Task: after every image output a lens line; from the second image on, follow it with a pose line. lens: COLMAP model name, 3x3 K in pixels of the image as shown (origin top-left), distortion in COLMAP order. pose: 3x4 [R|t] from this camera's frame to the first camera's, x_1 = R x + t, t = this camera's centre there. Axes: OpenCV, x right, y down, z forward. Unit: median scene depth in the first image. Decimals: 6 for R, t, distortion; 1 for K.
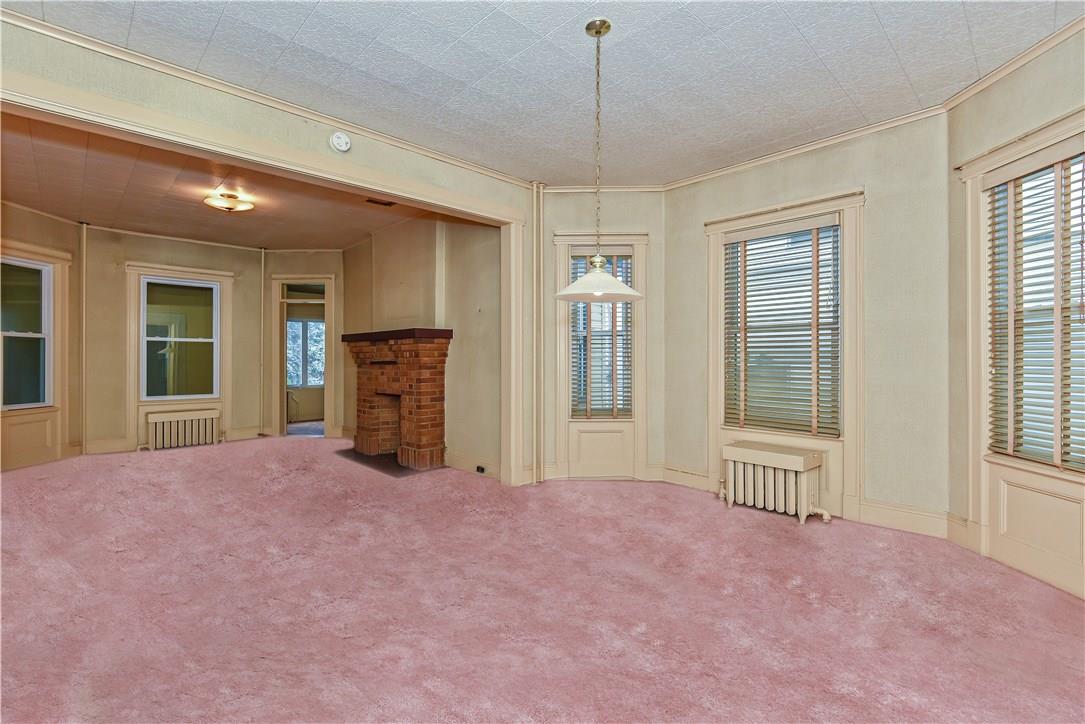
lens RADIAL K [[485.9, 0, 457.6], [0, 485.9, 359.6], [0, 0, 1]] dist [0.000172, 0.000060]
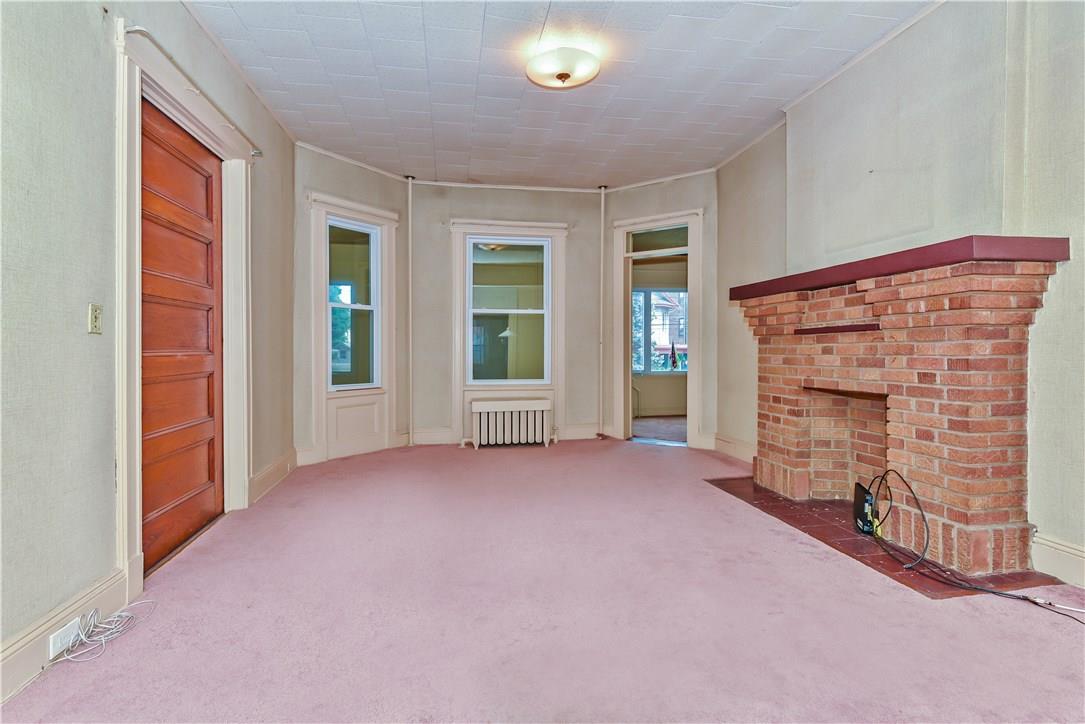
lens RADIAL K [[482.6, 0, 540.9], [0, 482.6, 349.2], [0, 0, 1]] dist [0.000379, 0.000102]
pose [[0.884570, 0.001310, -0.466405, -0.167696], [0.001057, 0.999988, 0.004813, 0.021664], [0.466406, -0.004751, 0.884558, 0.360414]]
